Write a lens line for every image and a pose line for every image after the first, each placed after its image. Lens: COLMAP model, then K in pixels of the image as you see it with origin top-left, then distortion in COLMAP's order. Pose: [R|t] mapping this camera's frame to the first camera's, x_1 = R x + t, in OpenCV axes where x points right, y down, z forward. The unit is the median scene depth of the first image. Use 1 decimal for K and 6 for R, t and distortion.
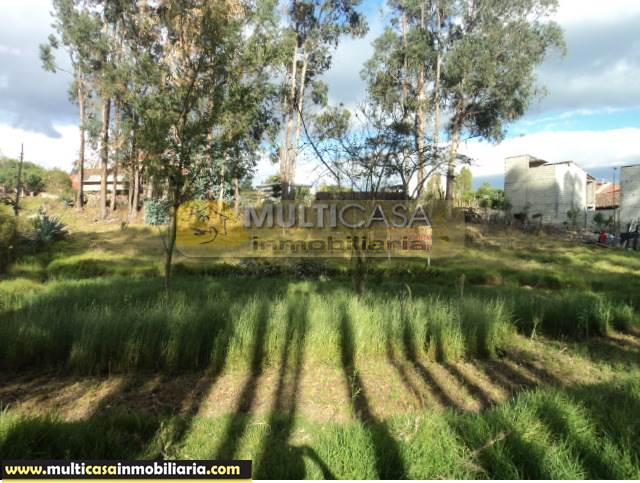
lens RADIAL K [[527.6, 0, 320.0], [0, 527.6, 241.5], [0, 0, 1]] dist [0.000214, -0.001715]
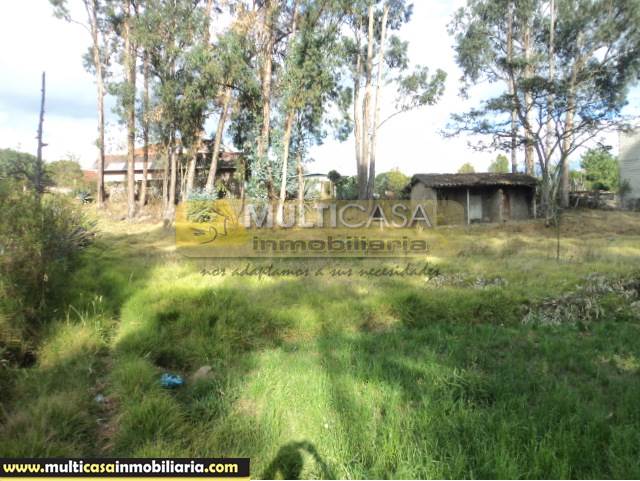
lens RADIAL K [[537.3, 0, 320.0], [0, 537.3, 240.5], [0, 0, 1]] dist [0.002705, -0.003407]
pose [[0.999707, -0.024039, -0.002926, -0.127104], [0.024032, 0.999708, -0.002428, 0.001523], [0.002984, 0.002357, 0.999993, 0.198846]]
